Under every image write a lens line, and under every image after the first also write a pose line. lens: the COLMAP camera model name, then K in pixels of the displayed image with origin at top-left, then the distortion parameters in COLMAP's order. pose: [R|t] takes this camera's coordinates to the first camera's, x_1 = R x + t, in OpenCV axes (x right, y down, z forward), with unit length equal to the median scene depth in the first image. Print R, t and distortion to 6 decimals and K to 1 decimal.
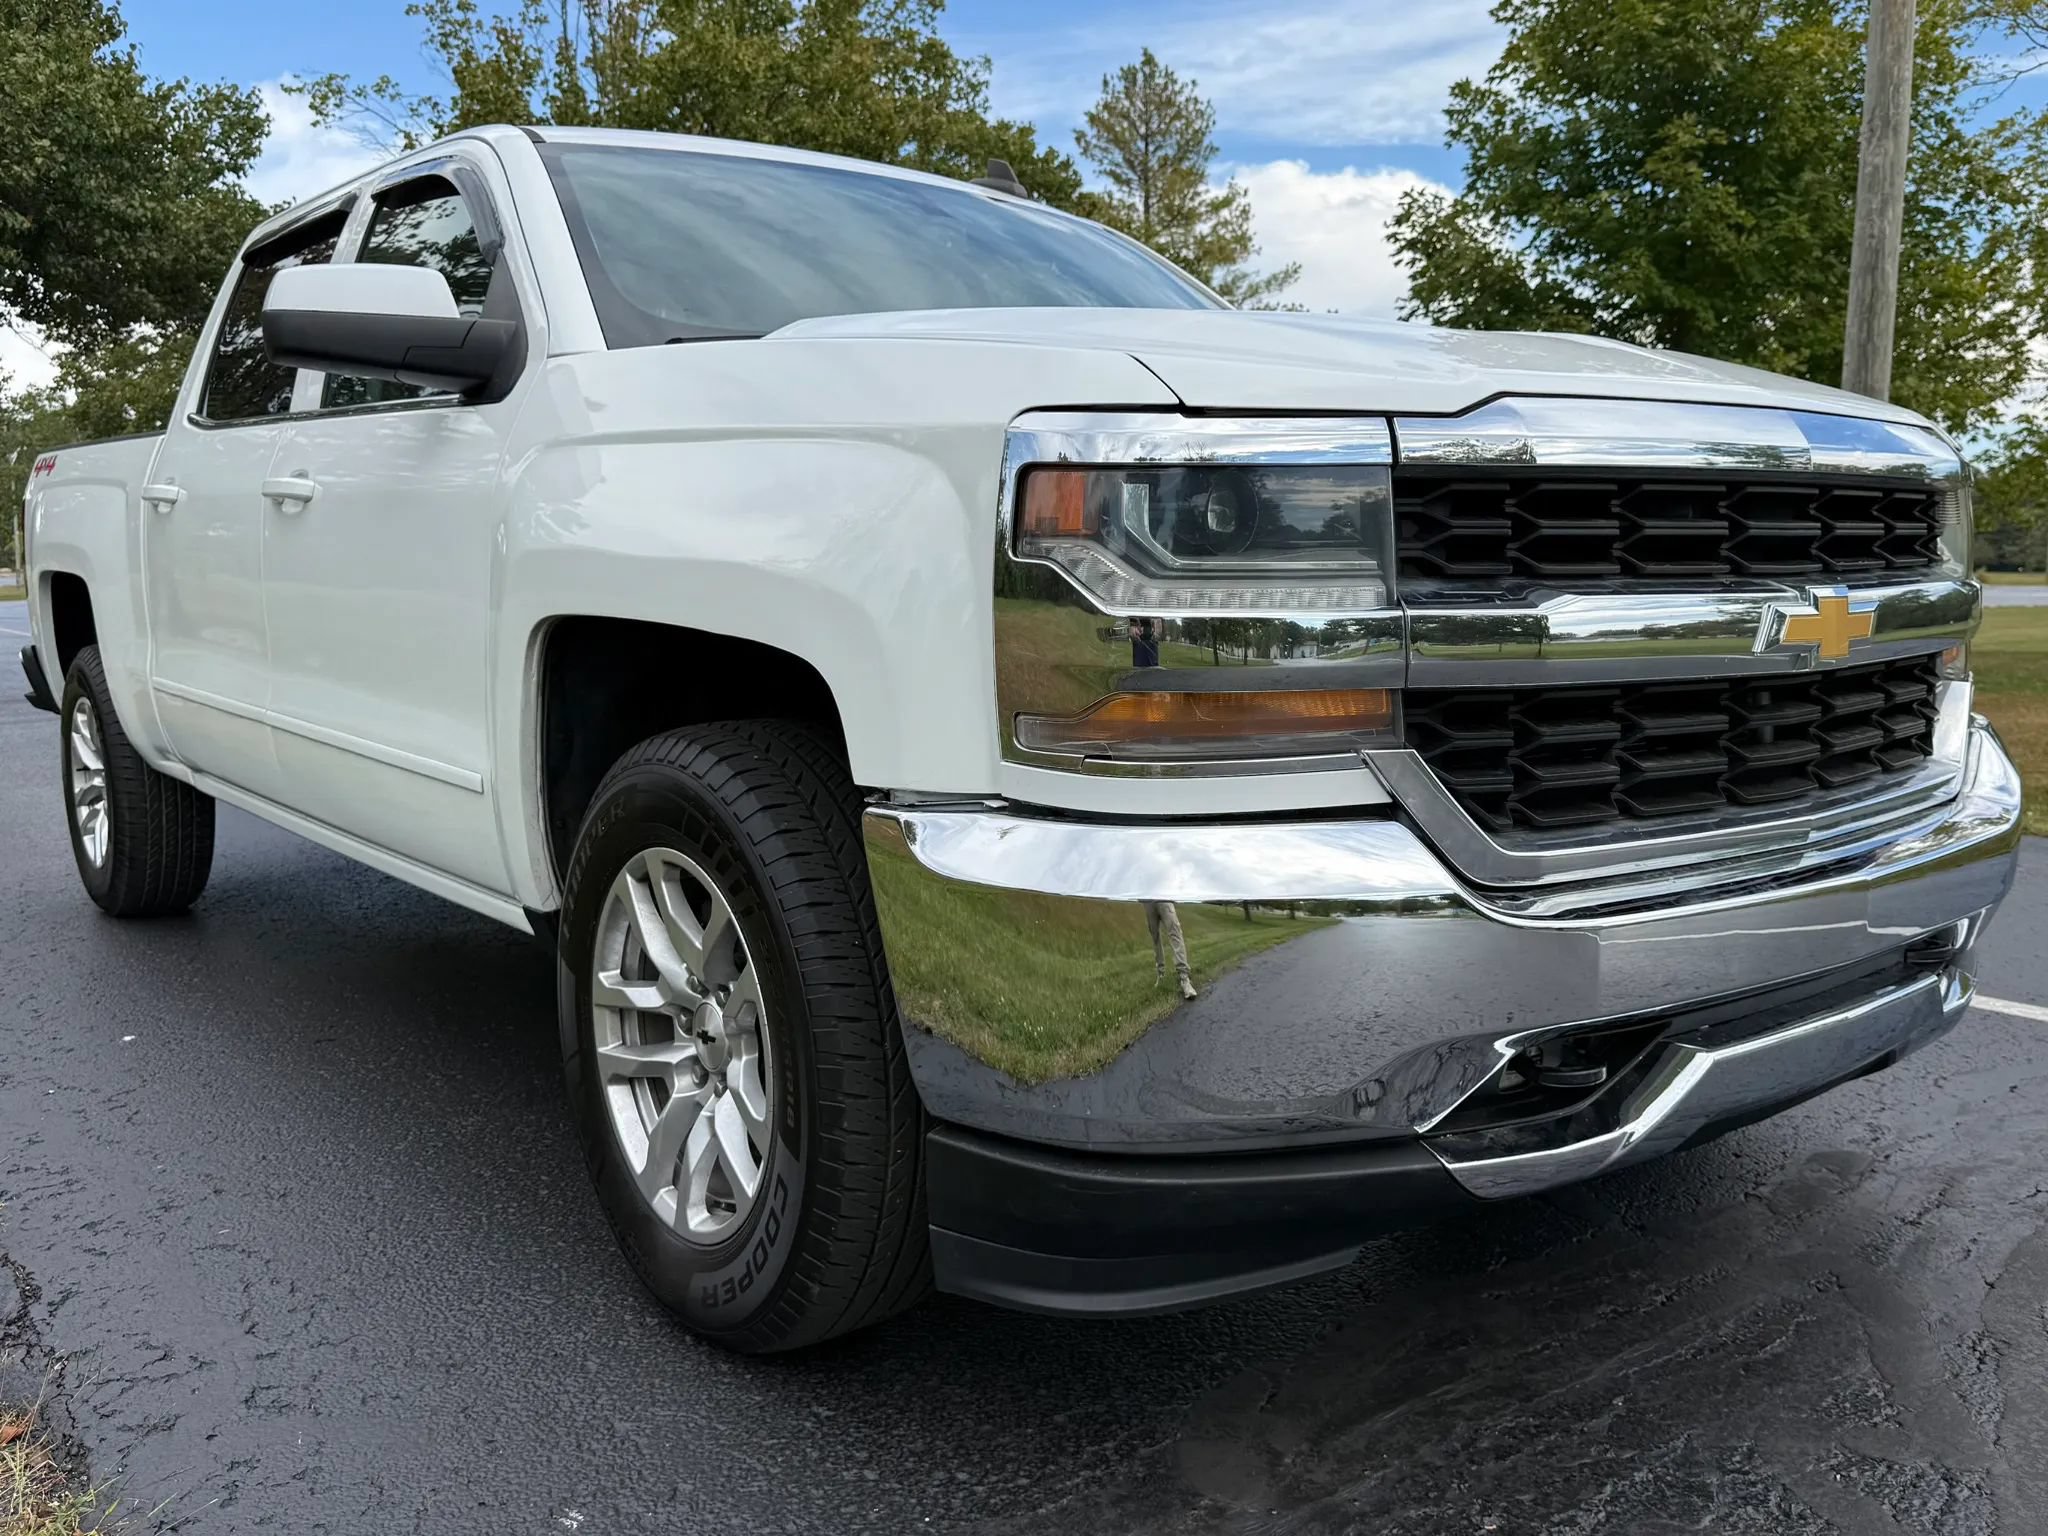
lens RADIAL K [[1695.9, 0, 1027.1], [0, 1695.9, 767.7], [0, 0, 1]] dist [-0.003622, 0.000502]
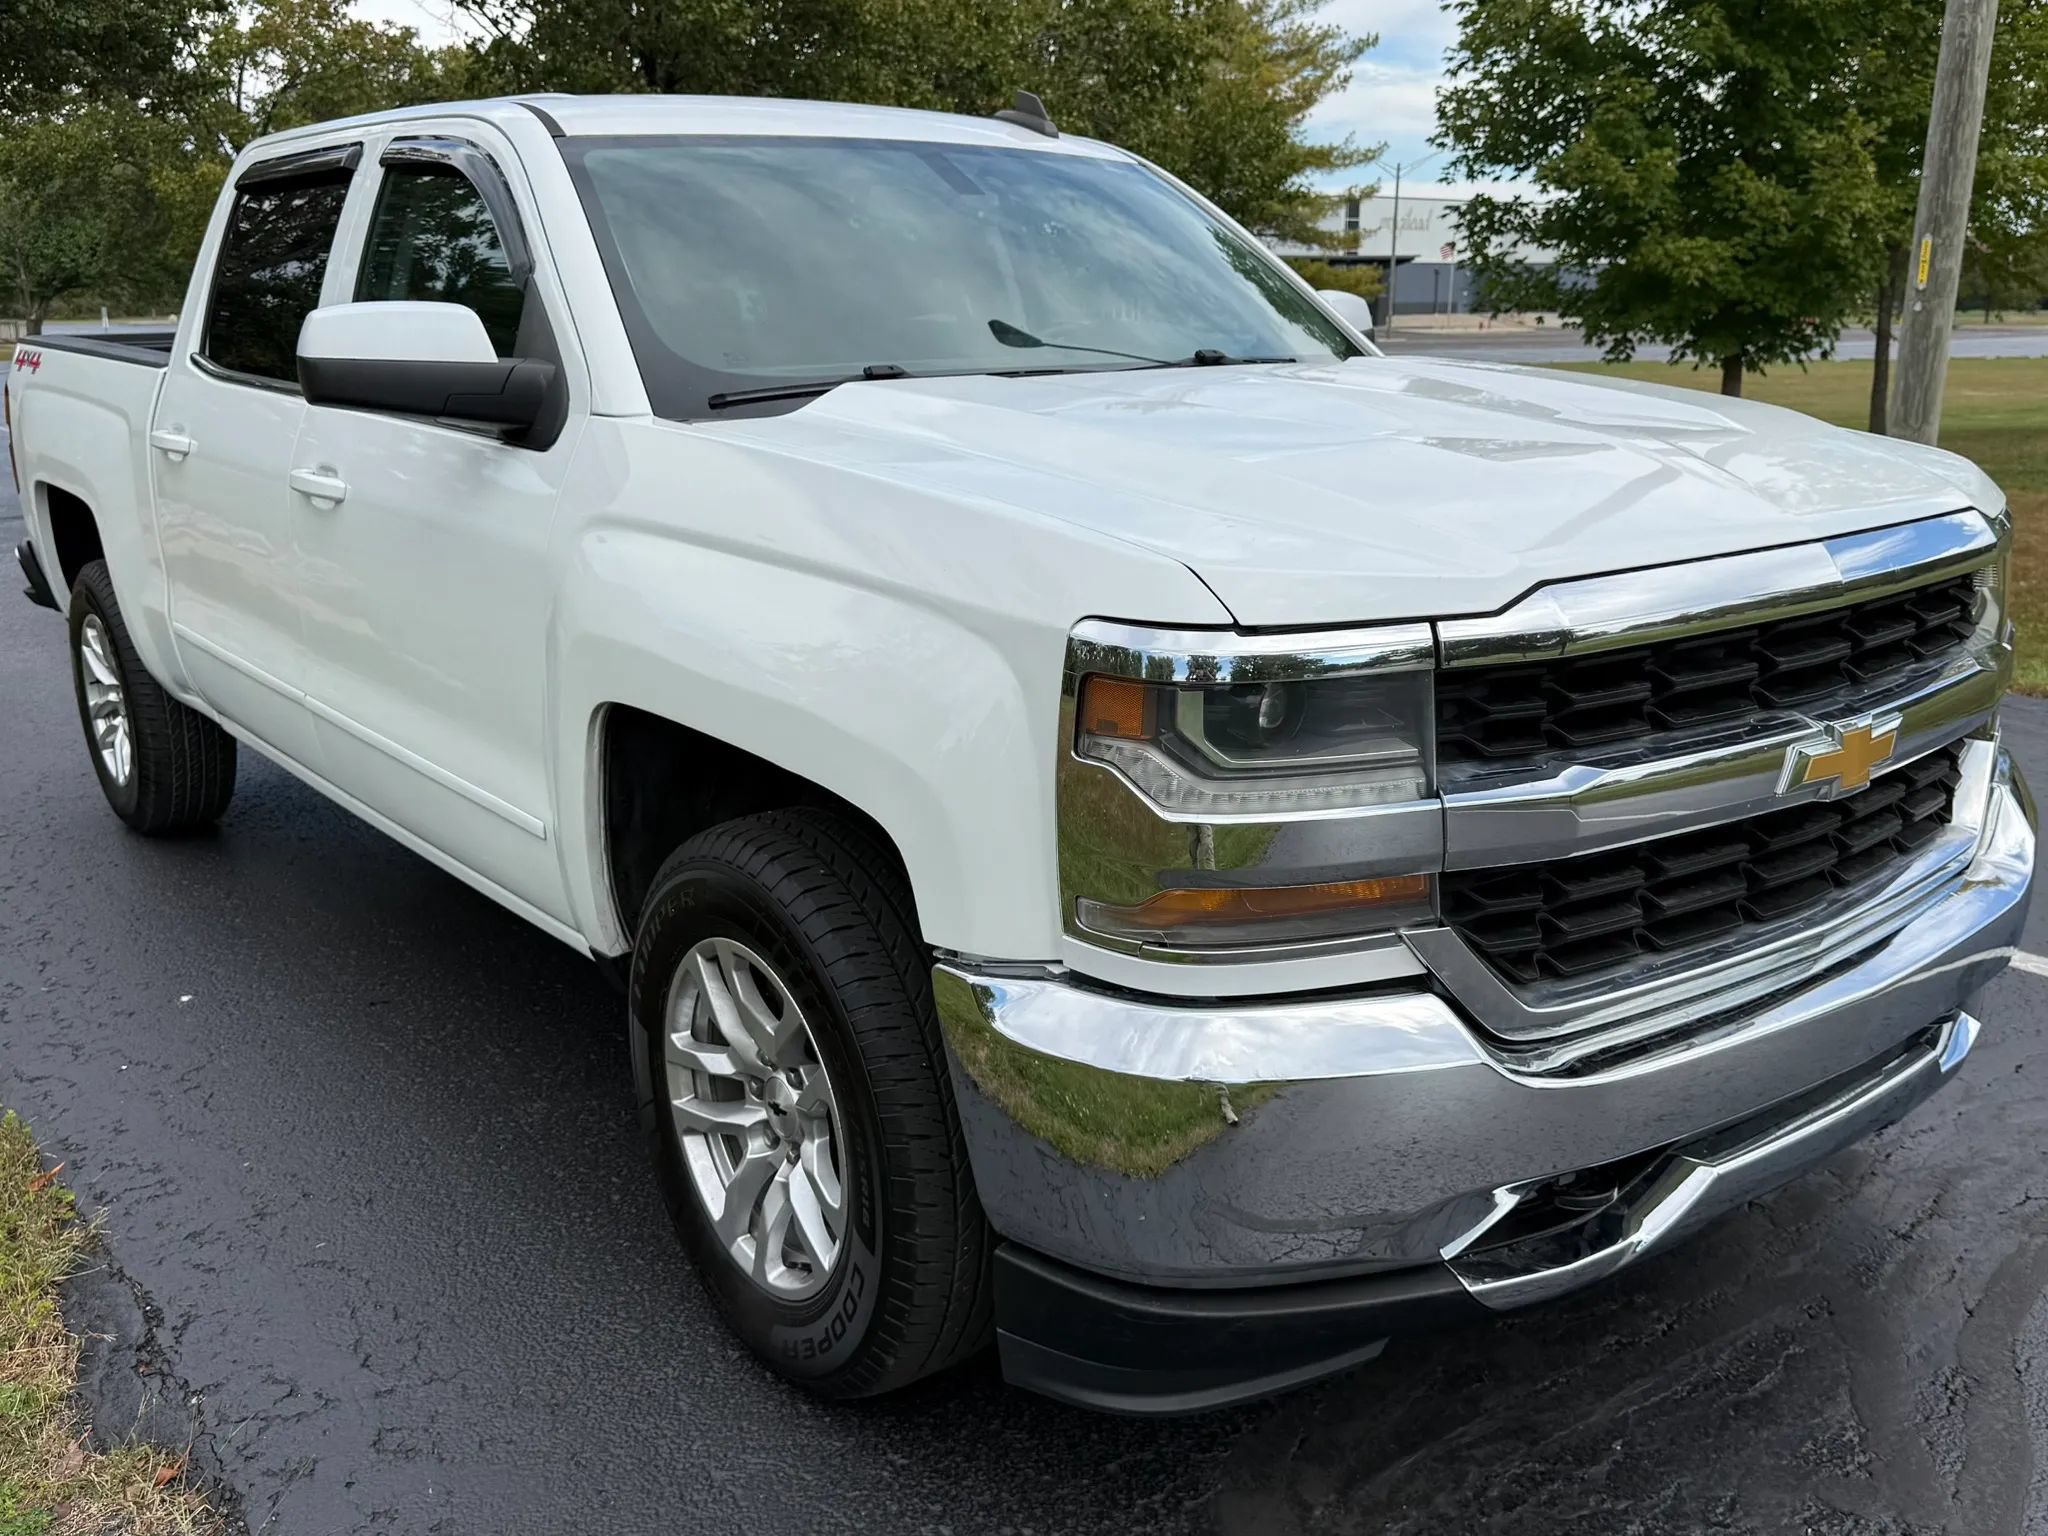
lens RADIAL K [[1792.3, 0, 1021.8], [0, 1792.3, 774.6], [0, 0, 1]] dist [0.017591, -0.032063]
pose [[0.999969, -0.005215, -0.005918, -0.025858], [0.006037, 0.988853, 0.148772, -0.204076], [0.005076, -0.148803, 0.988854, -0.082019]]
